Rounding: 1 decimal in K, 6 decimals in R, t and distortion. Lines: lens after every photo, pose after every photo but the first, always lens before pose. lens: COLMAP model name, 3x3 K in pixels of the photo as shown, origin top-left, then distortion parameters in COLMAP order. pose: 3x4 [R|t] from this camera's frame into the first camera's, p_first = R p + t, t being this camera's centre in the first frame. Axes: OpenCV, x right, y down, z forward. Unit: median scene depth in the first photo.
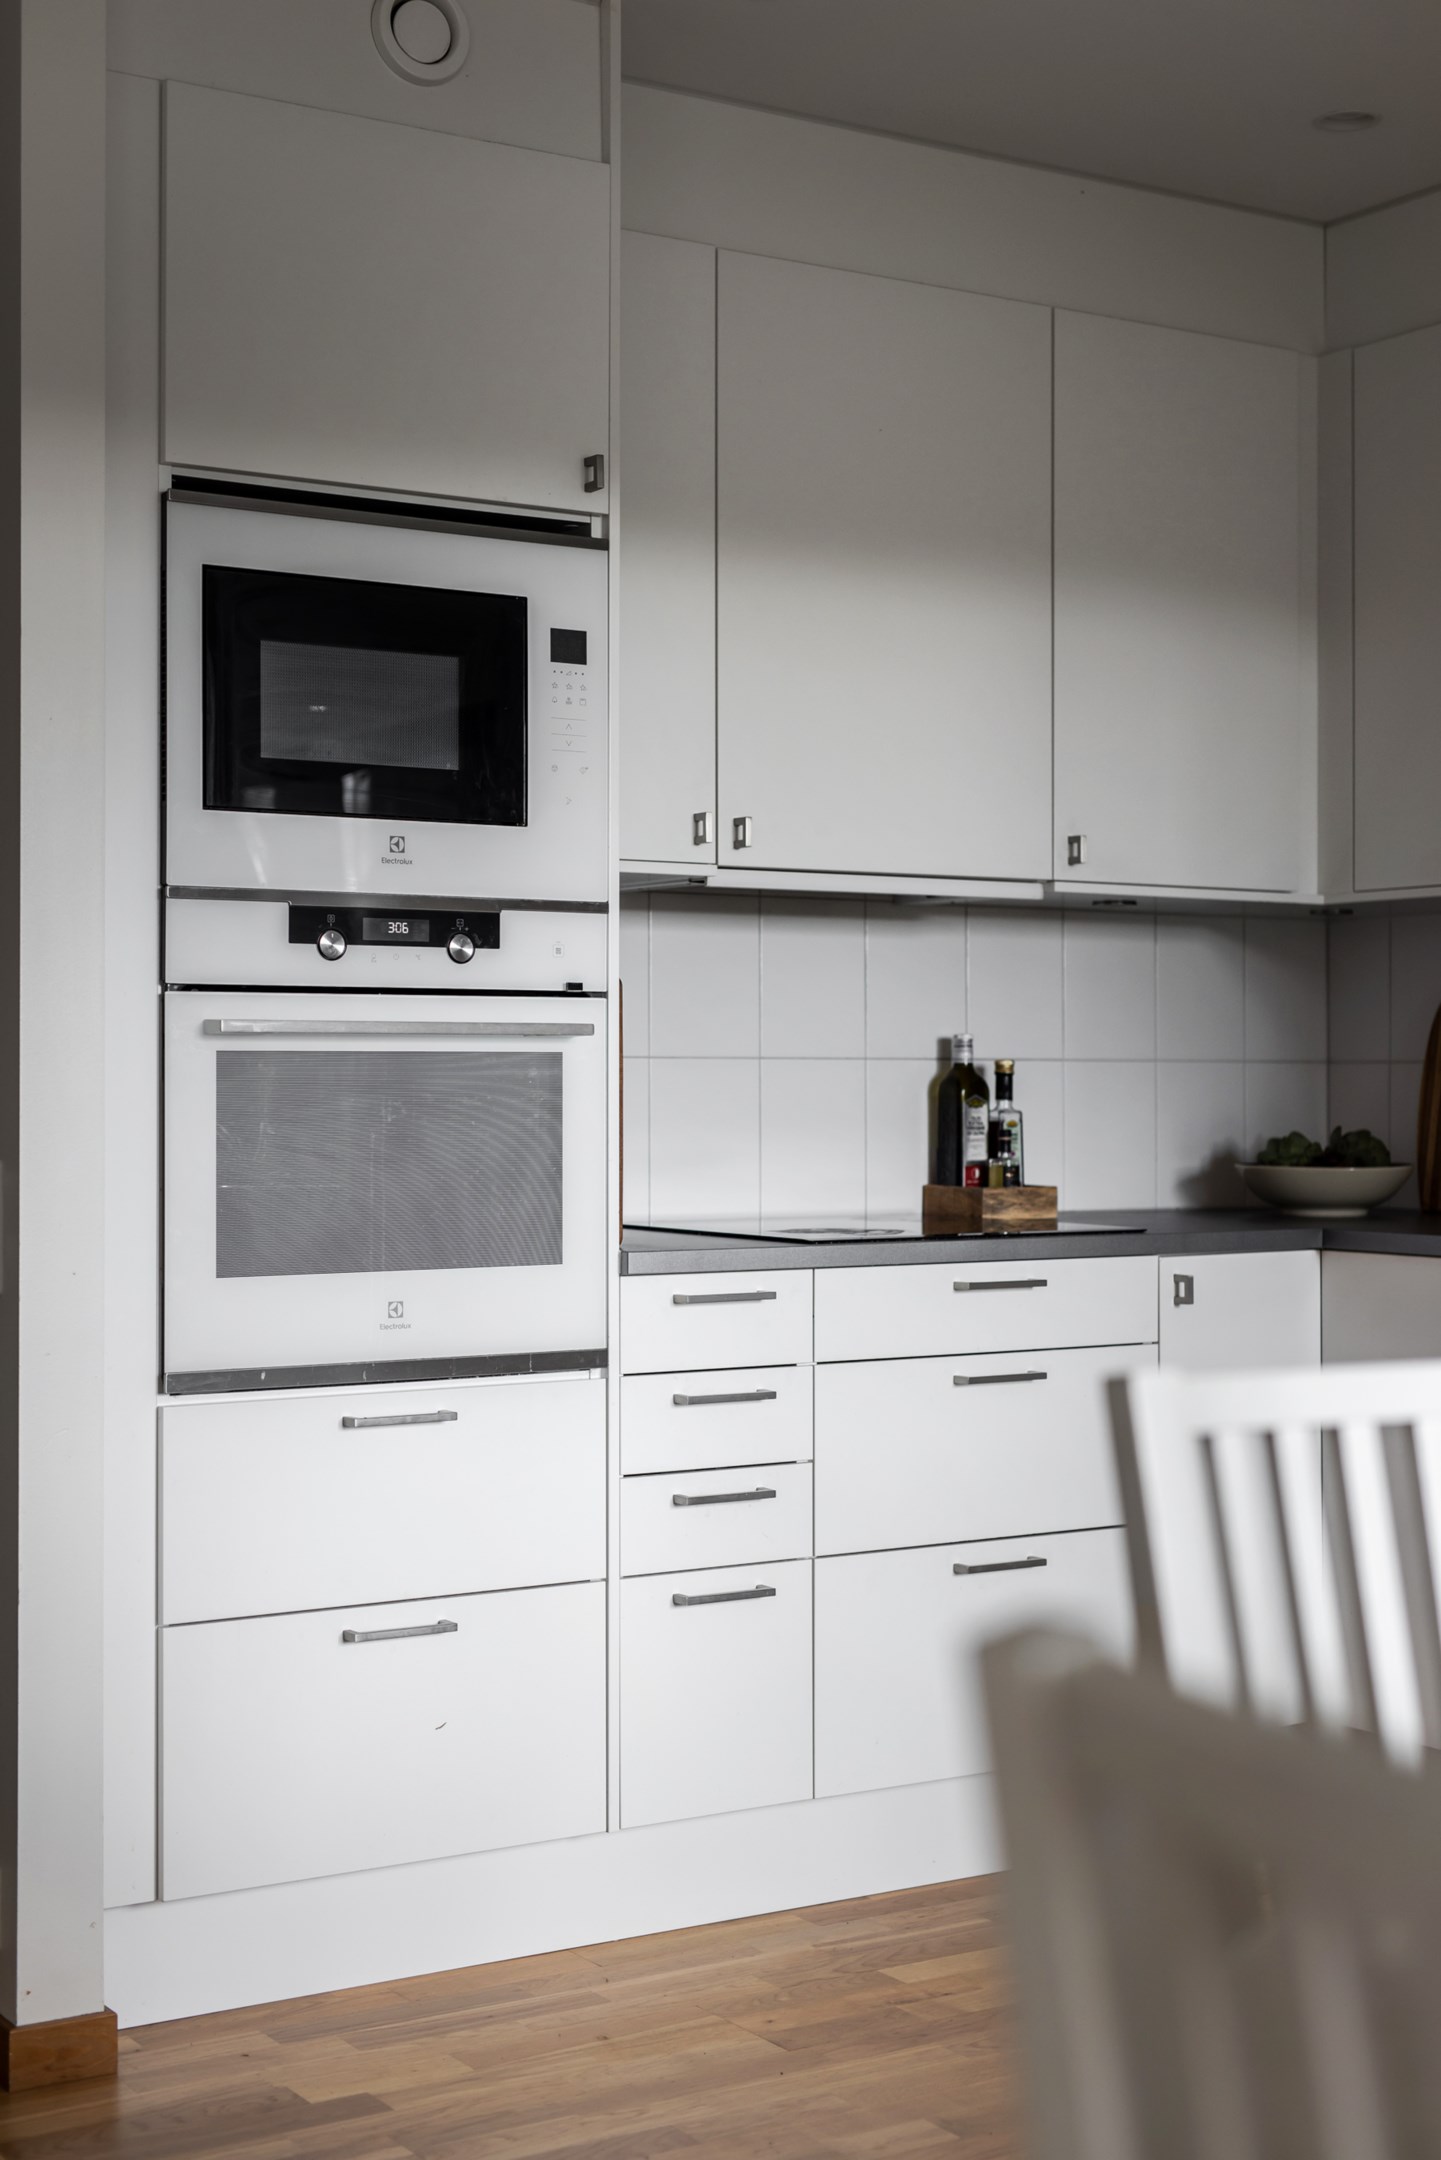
lens RADIAL K [[3003.7, 0, 720.5], [0, 3003.7, 1080.0], [0, 0, 1]] dist [-0.004384, -0.009277]
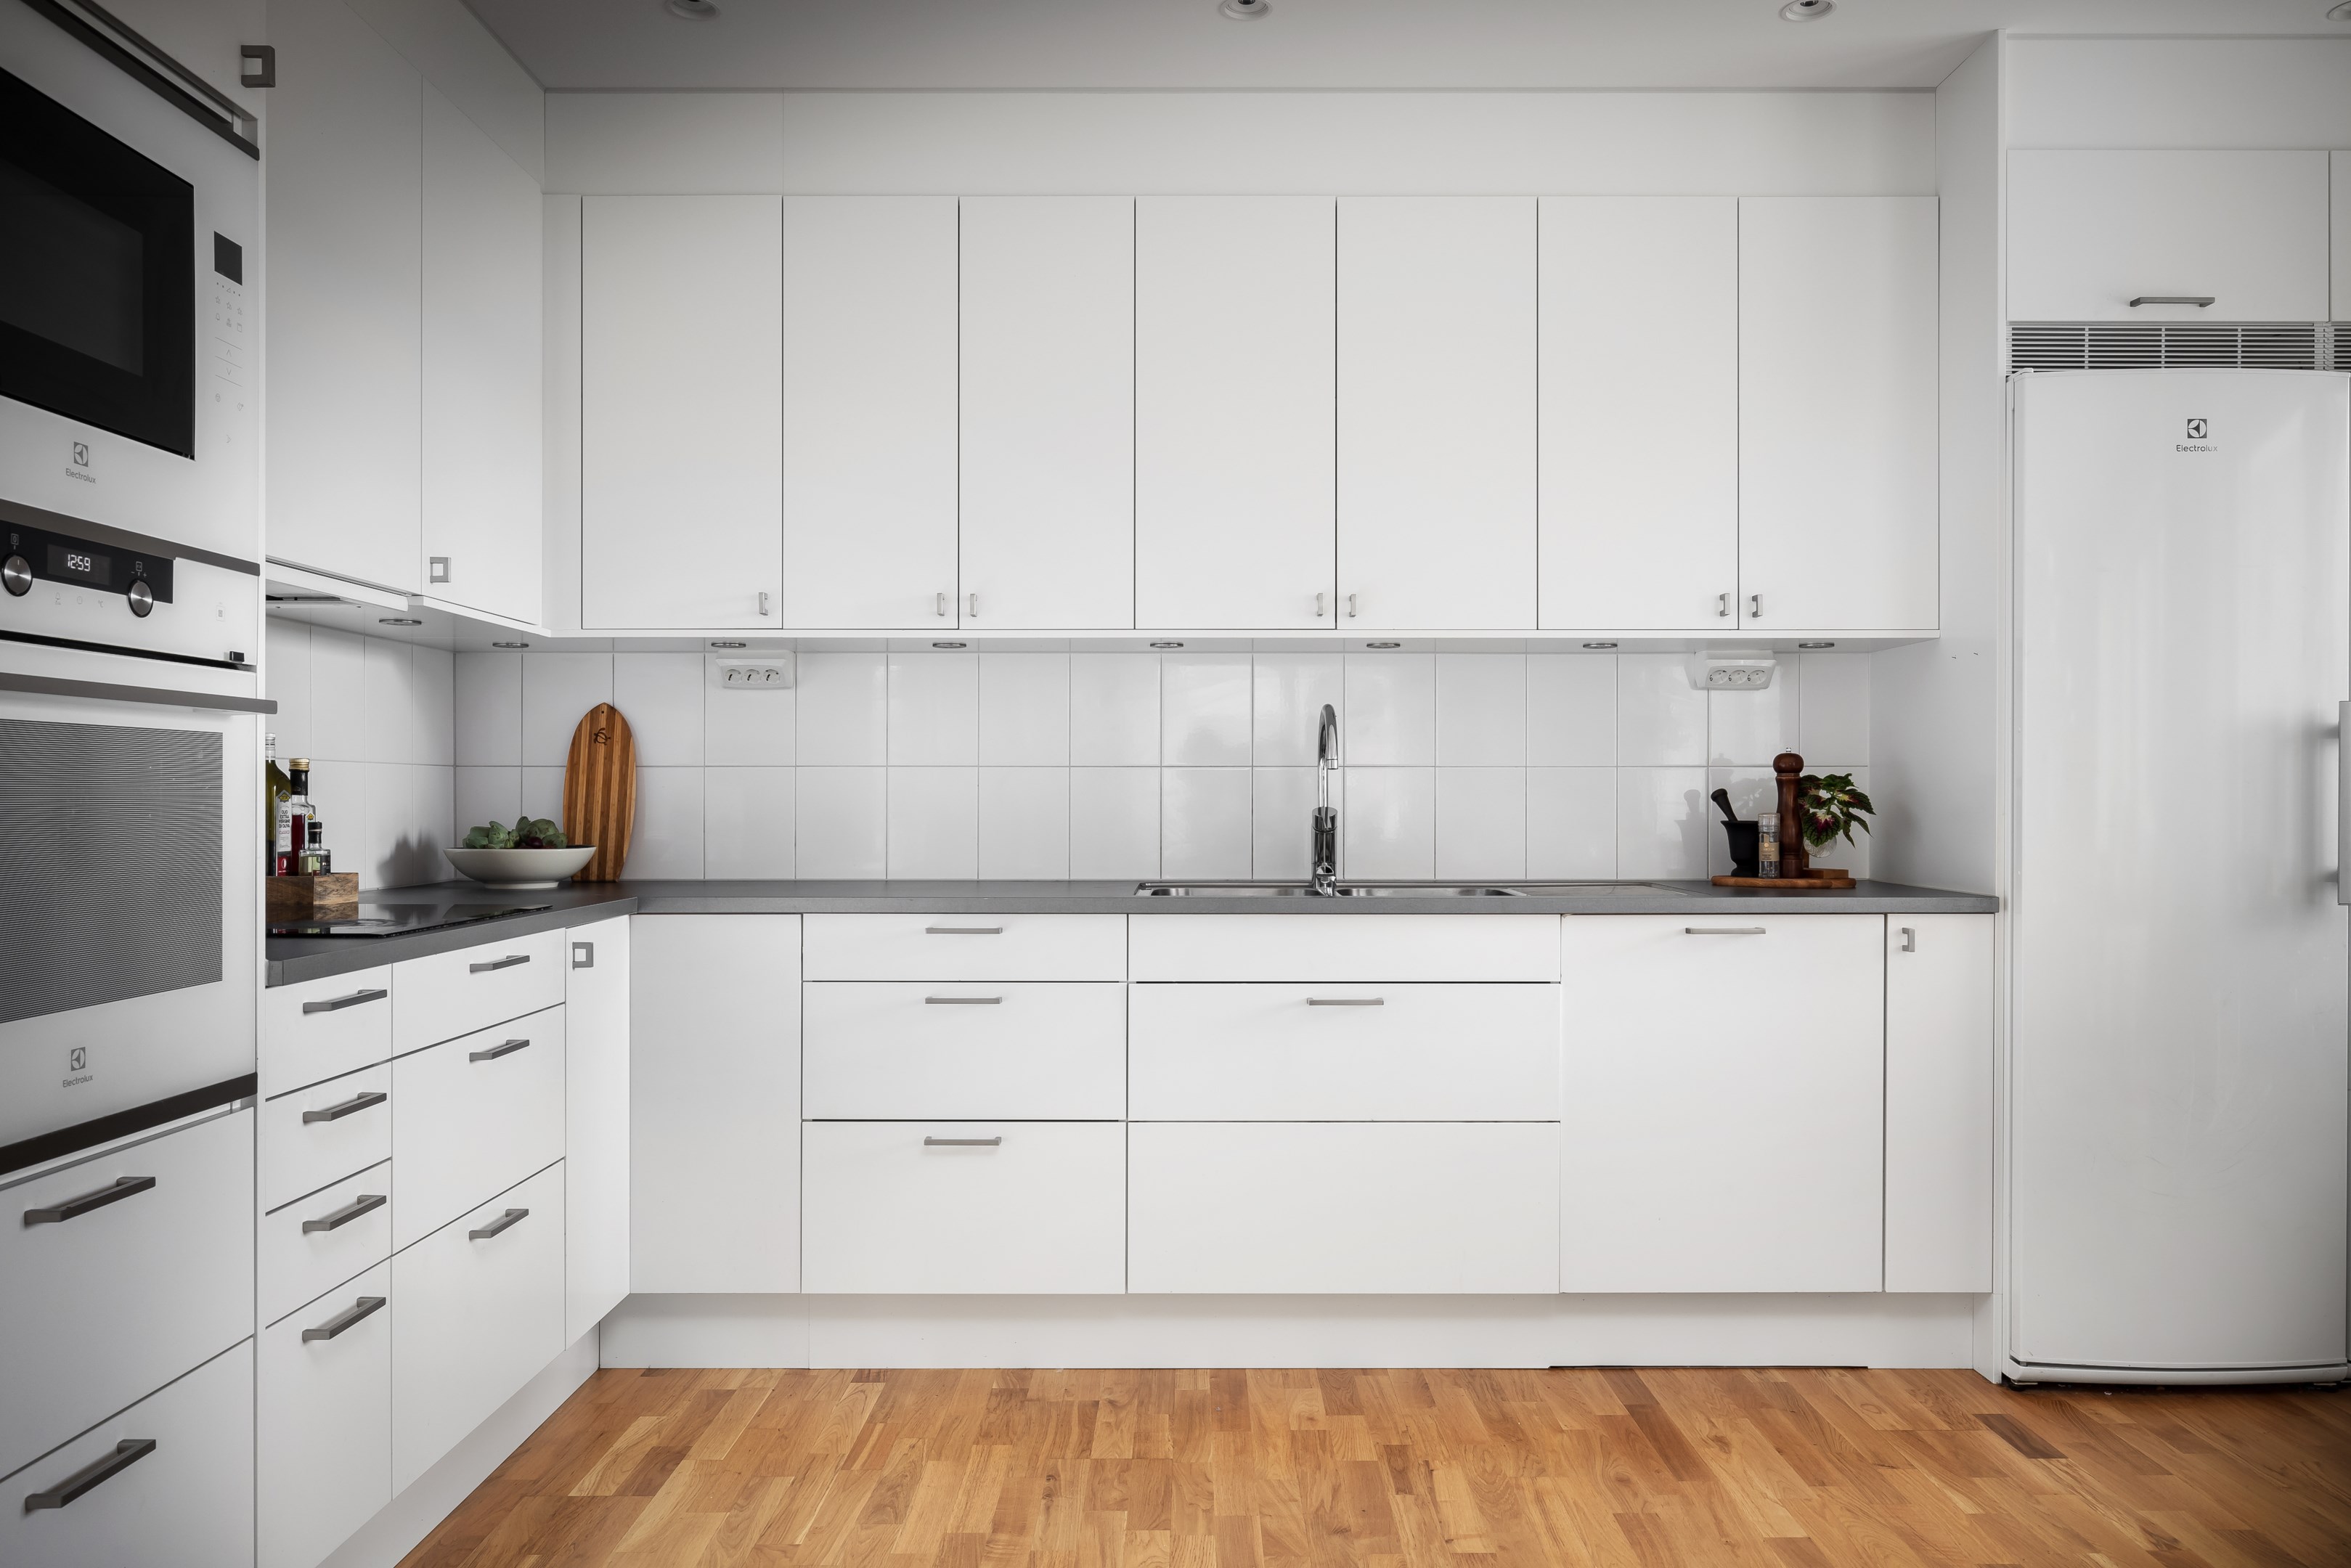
lens RADIAL K [[1676.3, 0, 1200.6], [0, 1676.3, 807.0], [0, 0, 1]] dist [-0.003993, 0.001785]
pose [[0.534797, -0.006045, 0.844959, -0.303422], [-0.000053, 0.999974, 0.007188, 0.008378], [-0.844980, -0.003888, 0.534783, 0.506163]]
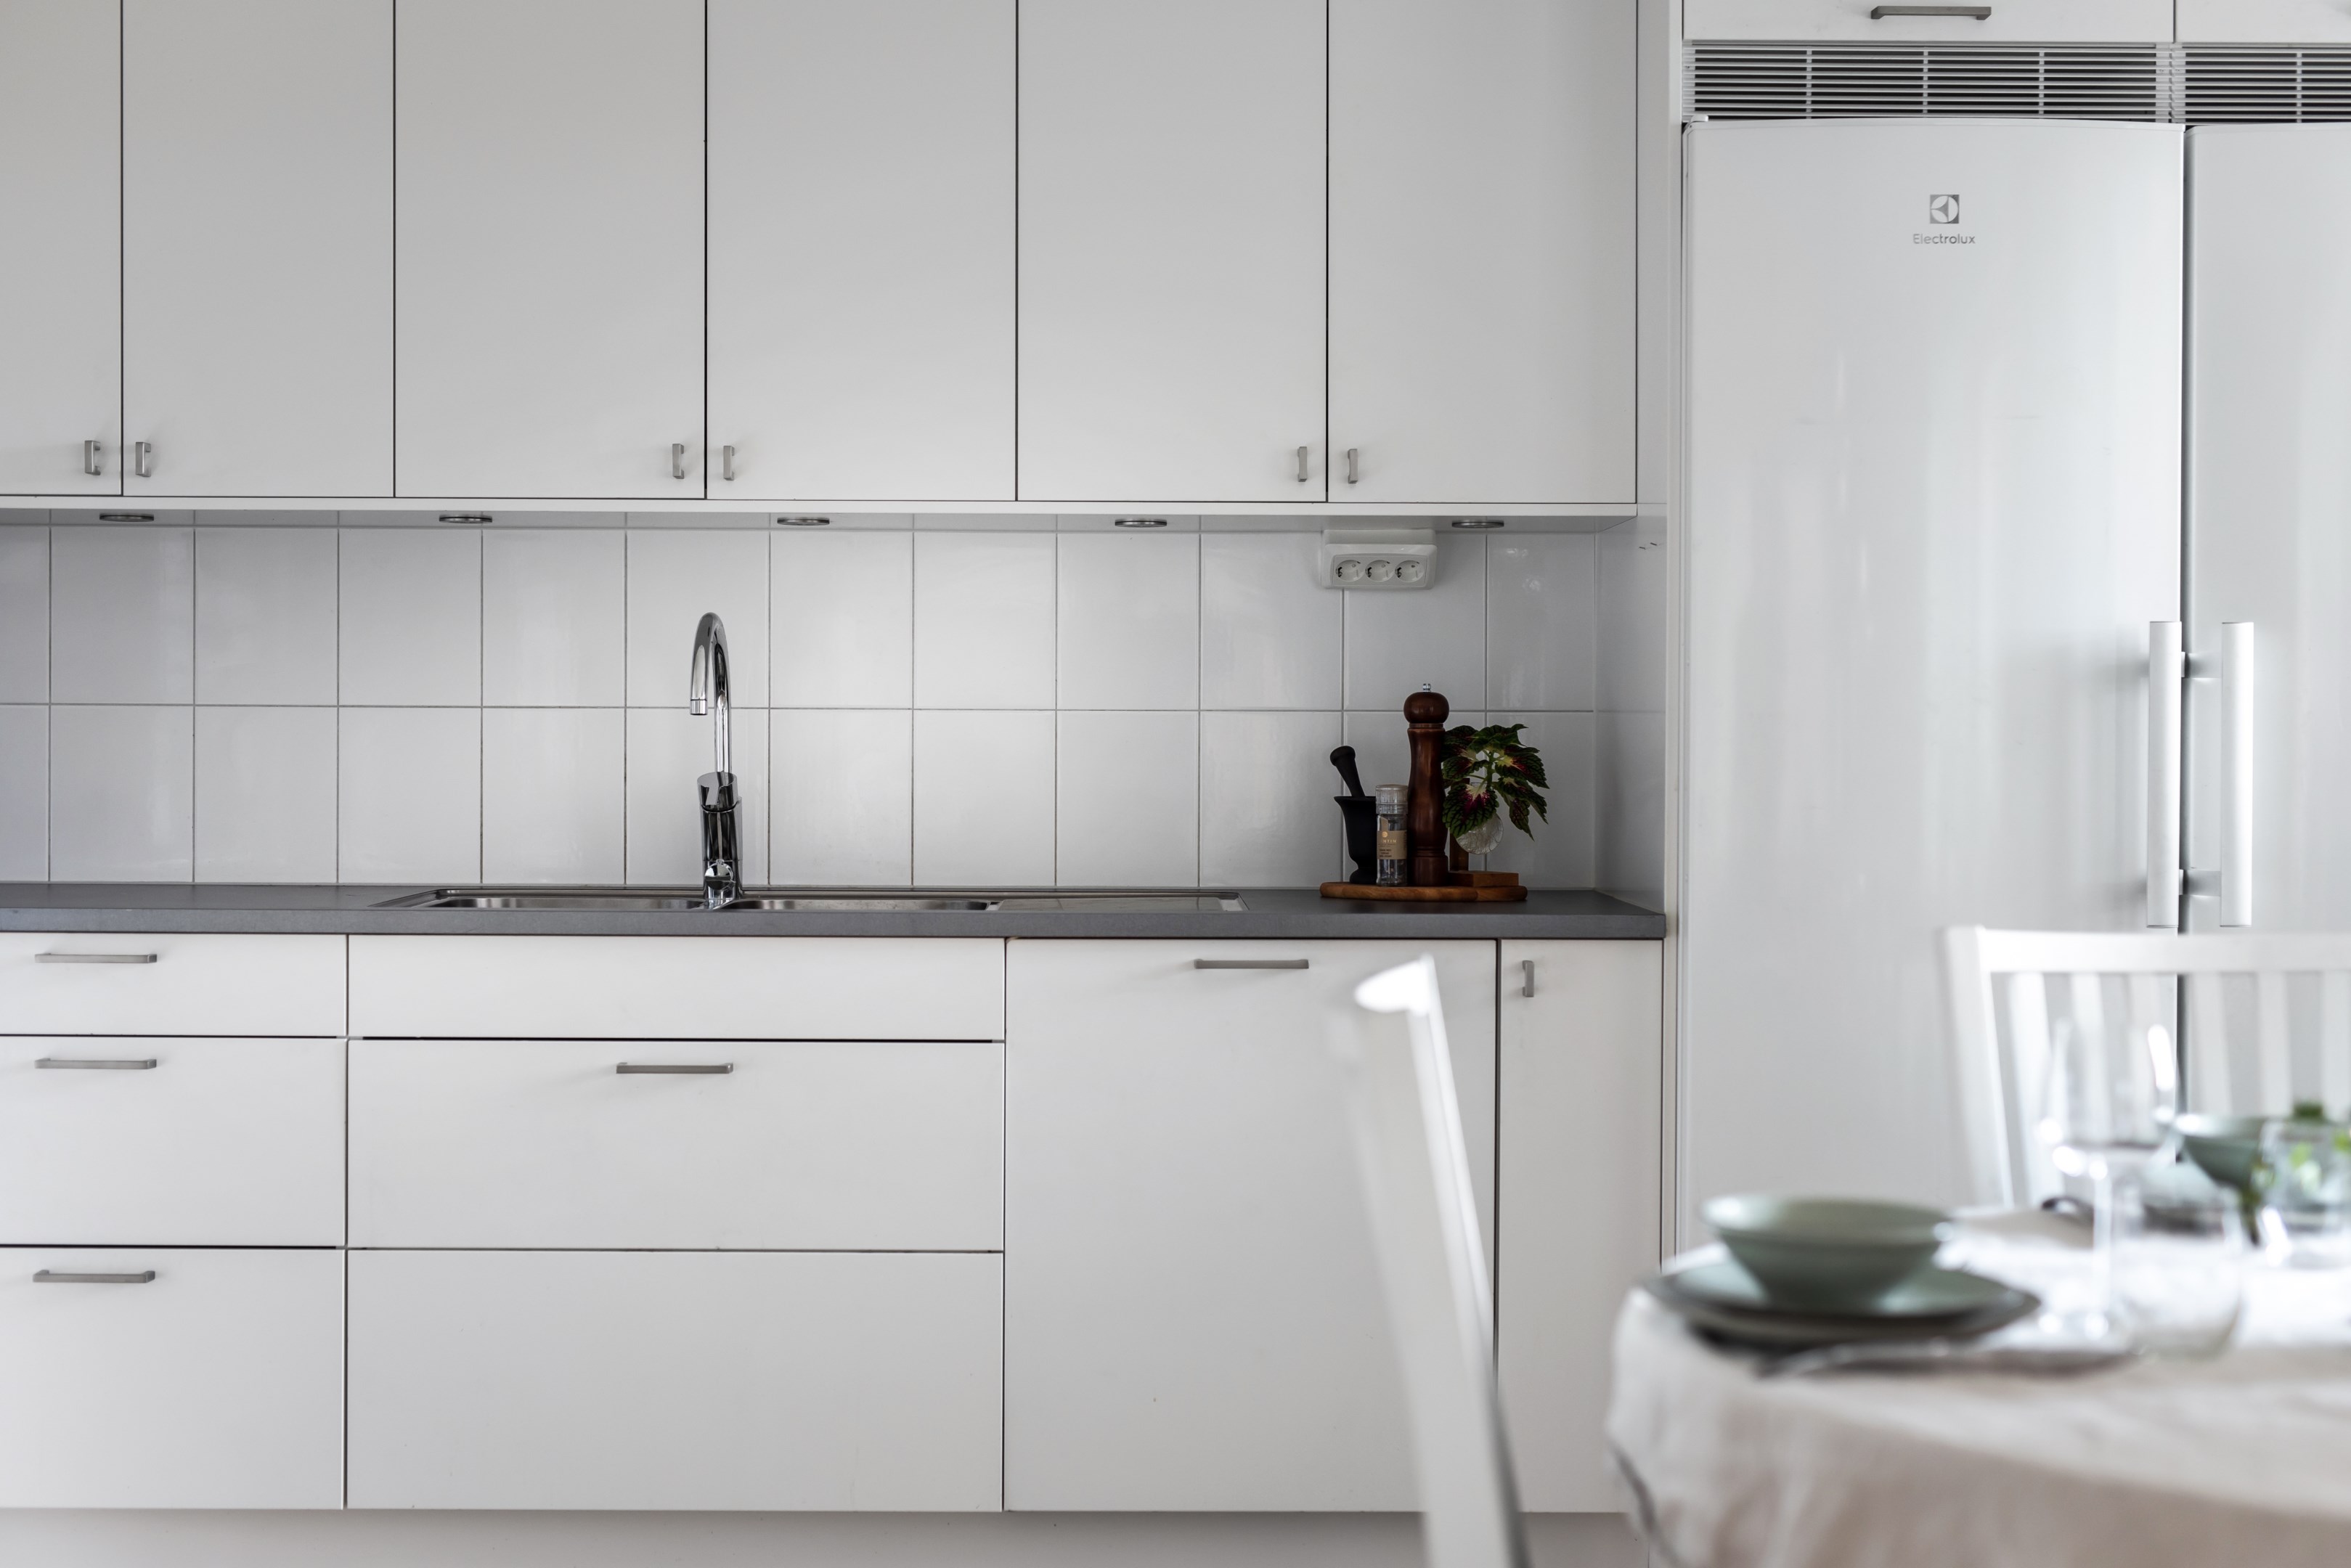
lens RADIAL K [[3269.0, 0, 1132.6], [0, 3269.0, 783.2], [0, 0, 1]] dist [-0.004384, -0.009277]
pose [[0.533800, -0.010754, 0.845542, -0.385610], [-0.004257, 0.999872, 0.015404, 0.000496], [-0.845600, -0.011822, 0.533686, 0.200359]]
